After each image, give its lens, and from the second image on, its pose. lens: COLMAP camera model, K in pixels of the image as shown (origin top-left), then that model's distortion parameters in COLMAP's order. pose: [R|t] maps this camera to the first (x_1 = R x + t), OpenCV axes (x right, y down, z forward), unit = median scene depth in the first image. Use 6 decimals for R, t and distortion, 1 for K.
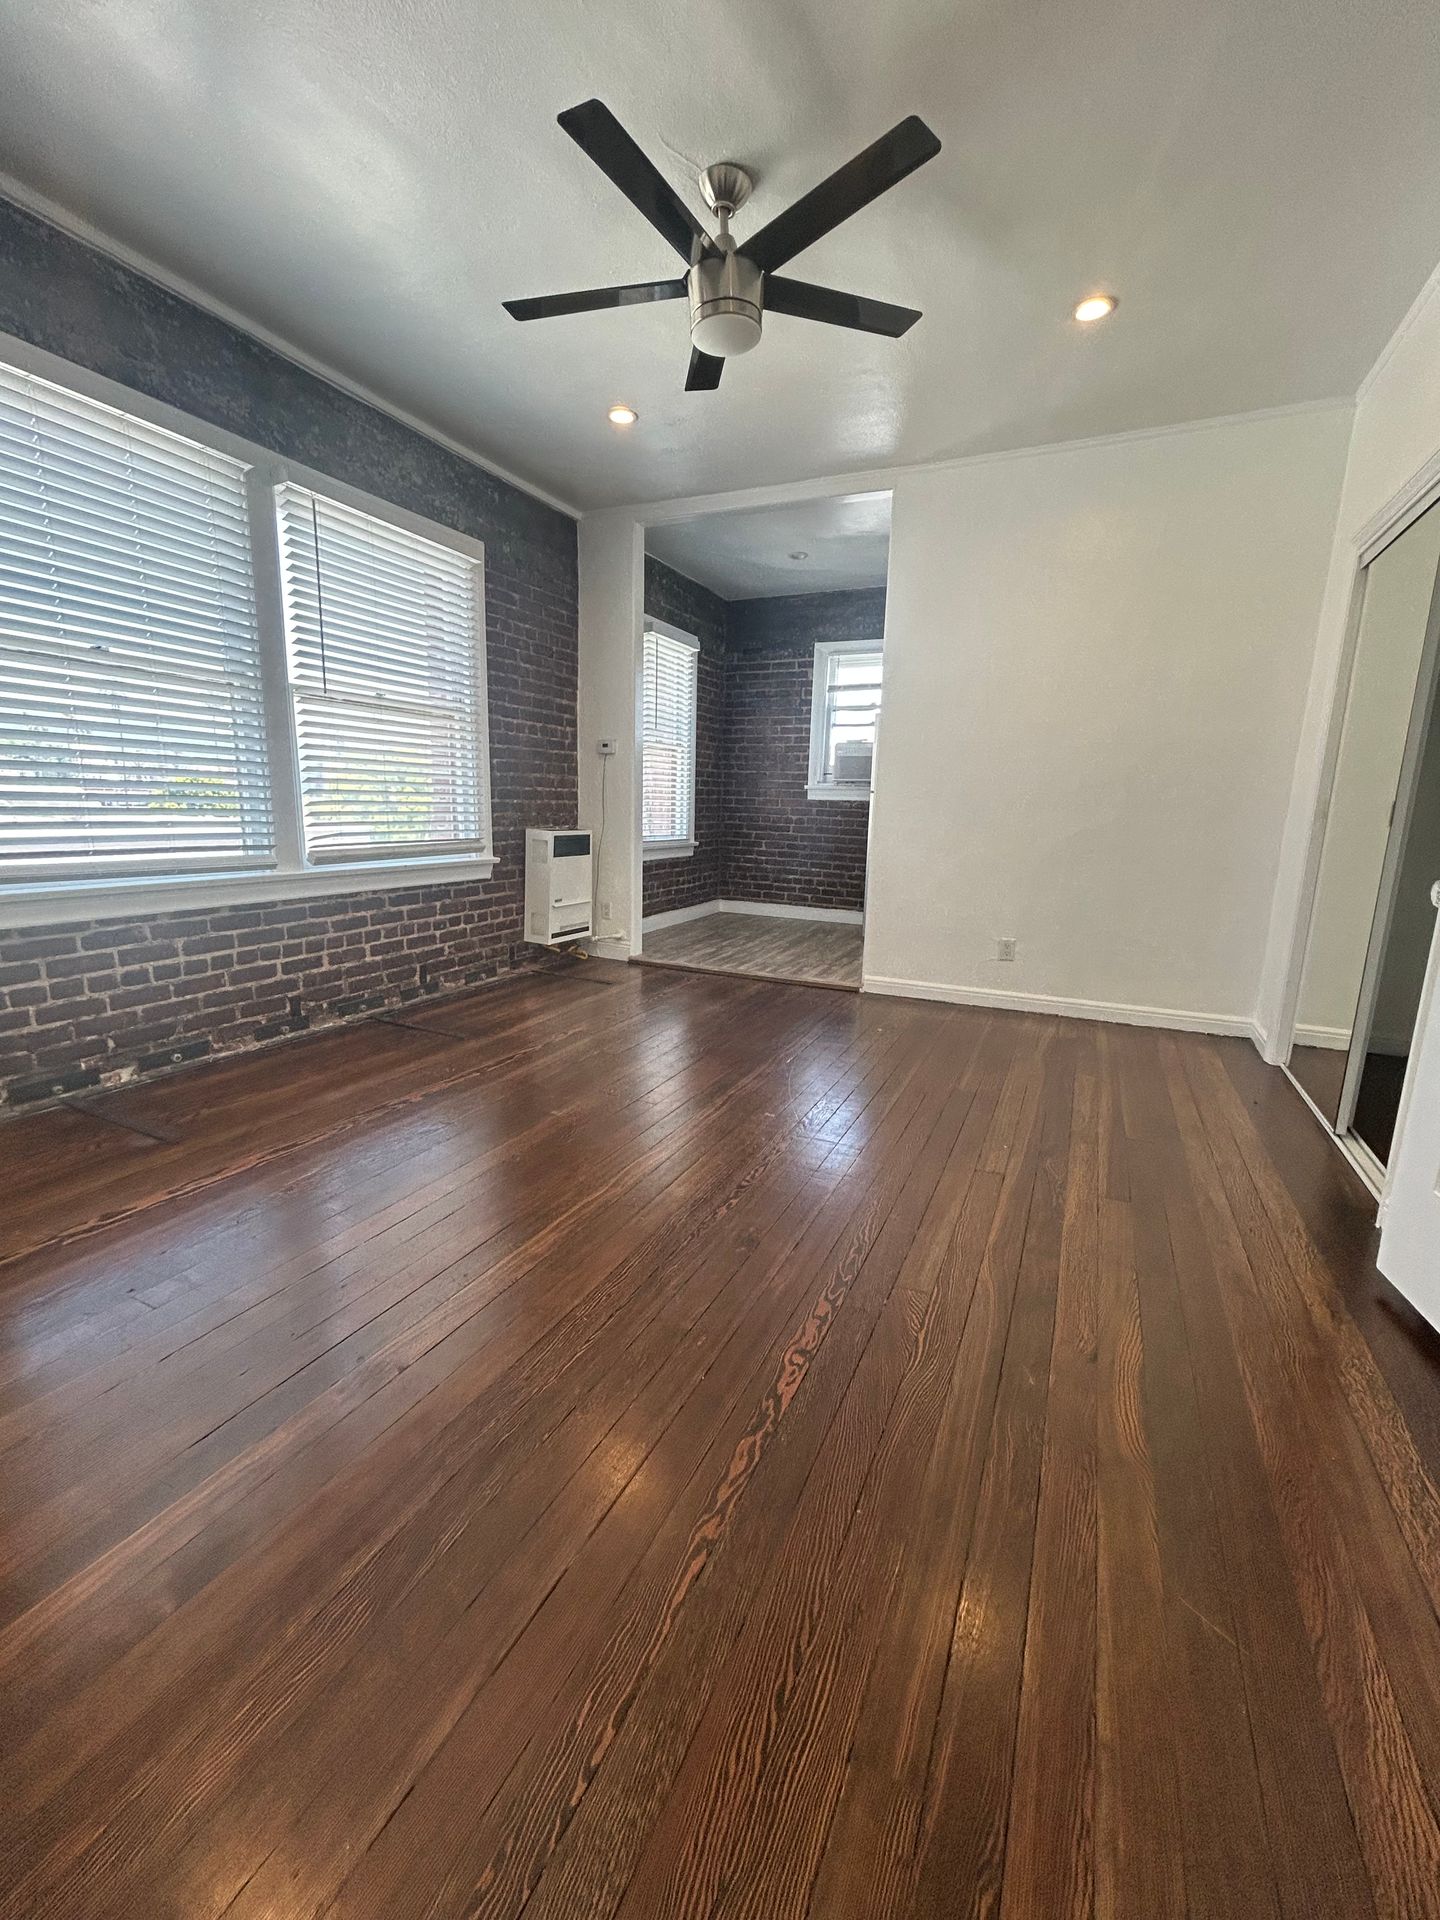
lens RADIAL K [[786.3, 0, 724.8], [0, 786.3, 958.7], [0, 0, 1]] dist [-0.000891, 0.002005]
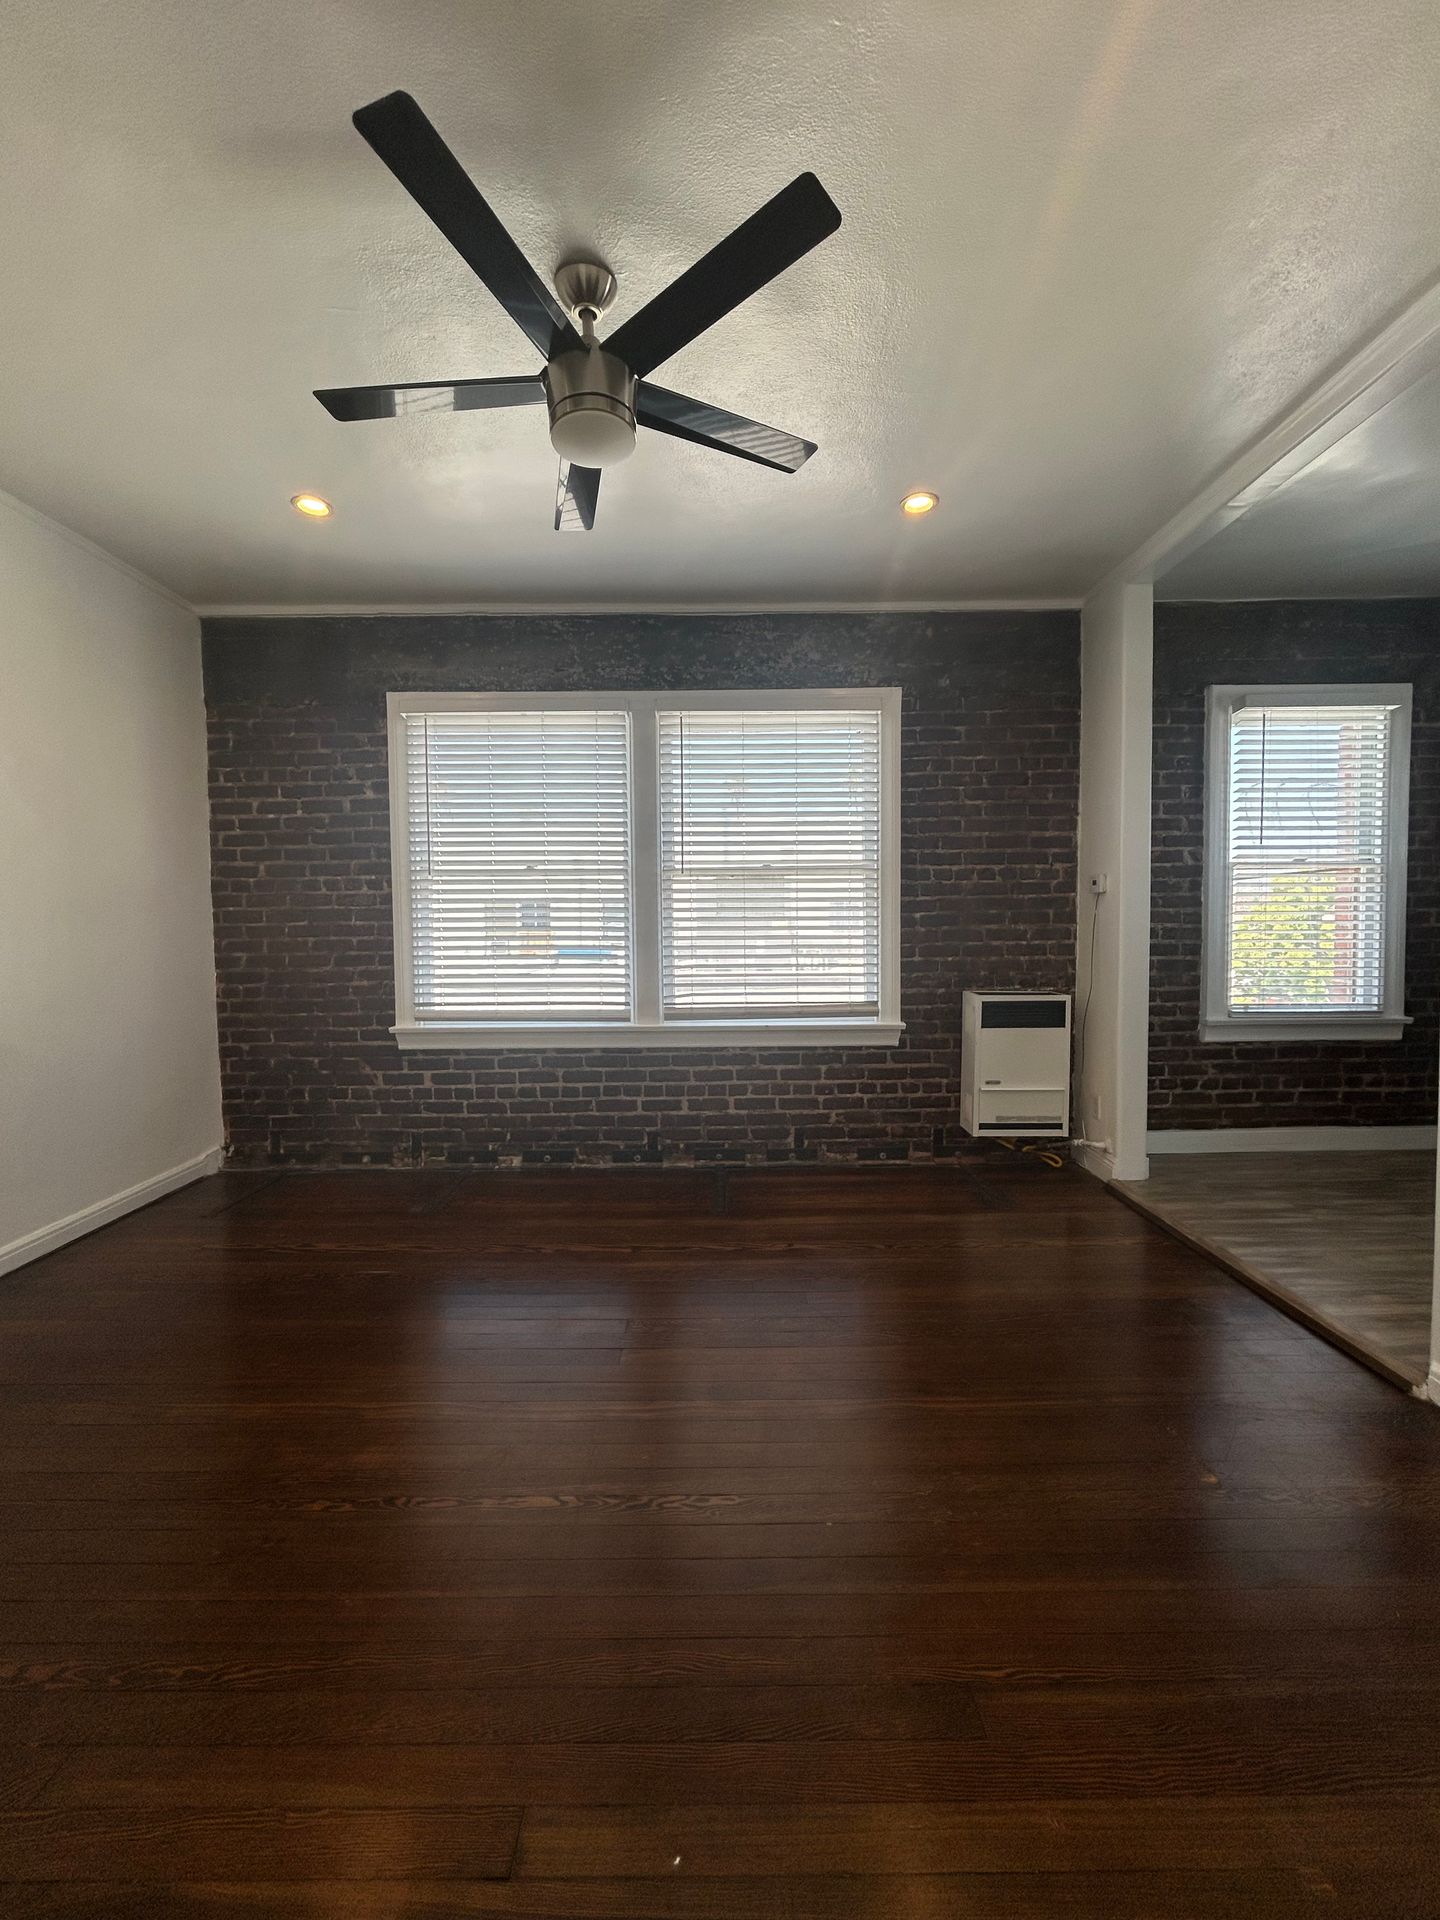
lens RADIAL K [[786.3, 0, 718.4], [0, 786.3, 960.9], [0, 0, 1]] dist [-0.000891, 0.002005]
pose [[0.420809, 0.012430, -0.907064, 0.507258], [-0.157013, 0.985813, -0.059333, -0.137842], [0.893458, 0.167389, 0.416790, 0.536367]]
